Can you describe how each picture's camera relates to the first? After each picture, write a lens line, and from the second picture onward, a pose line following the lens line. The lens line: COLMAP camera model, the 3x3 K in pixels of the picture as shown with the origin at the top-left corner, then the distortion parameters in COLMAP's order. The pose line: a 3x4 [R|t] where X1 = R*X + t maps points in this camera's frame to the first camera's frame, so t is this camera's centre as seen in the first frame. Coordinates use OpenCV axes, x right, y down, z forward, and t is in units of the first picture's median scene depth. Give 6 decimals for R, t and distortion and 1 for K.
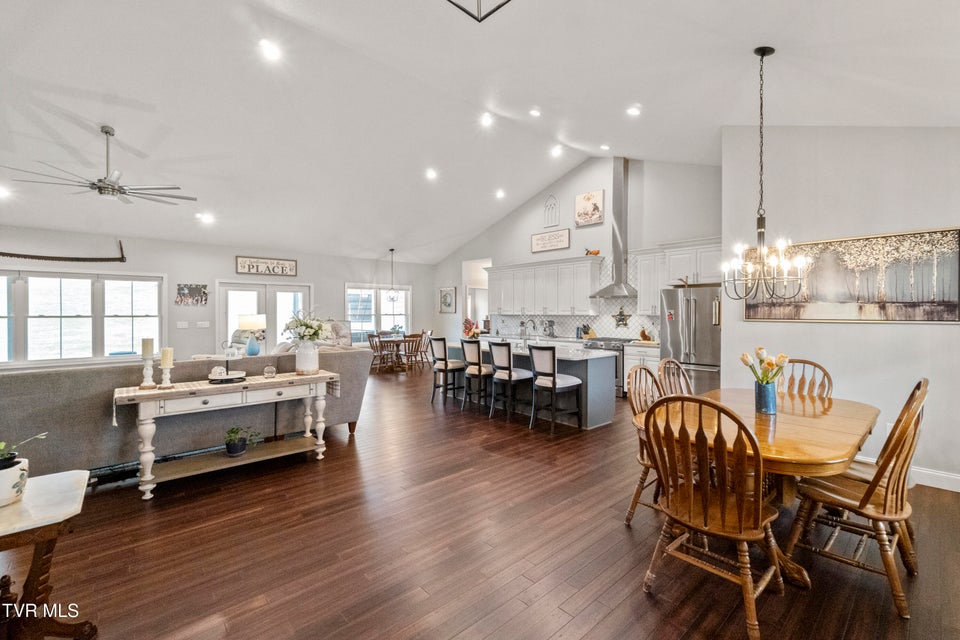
lens RADIAL K [[418.8, 0, 487.2], [0, 418.8, 315.6], [0, 0, 1]] dist [-0.000998, 0.000234]
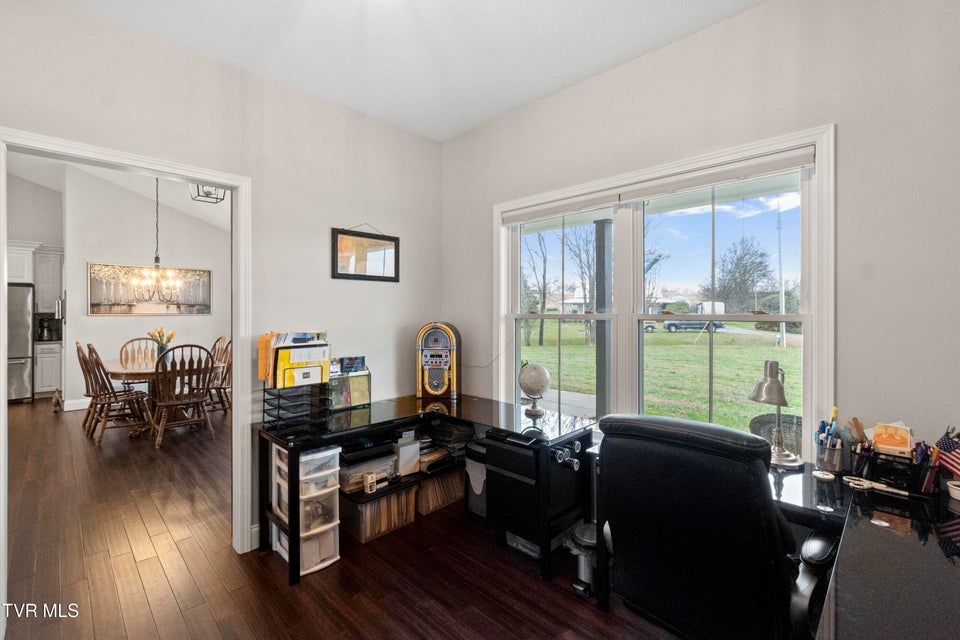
lens RADIAL K [[421.9, 0, 480.0], [0, 421.9, 320.0], [0, 0, 1]] dist [-0.000266, 0.000225]
pose [[-0.041358, -0.017552, 0.998990, -0.474269], [0.007828, 0.999809, 0.017890, 0.007600], [-0.999114, 0.008560, -0.041213, -0.127134]]
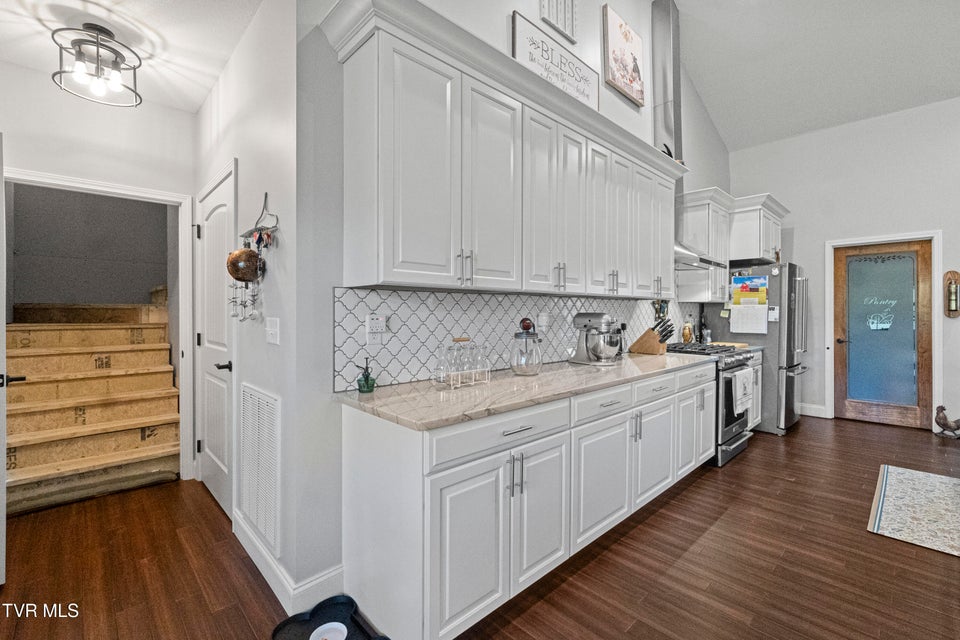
lens RADIAL K [[420.0, 0, 480.0], [0, 420.0, 309.5], [0, 0, 1]] dist [-0.000955, -0.000074]
pose [[-0.017026, 0.003551, 0.999849, -0.212910], [0.004945, 0.999982, -0.003467, 0.011201], [-0.999843, 0.004885, -0.017043, 1.259388]]
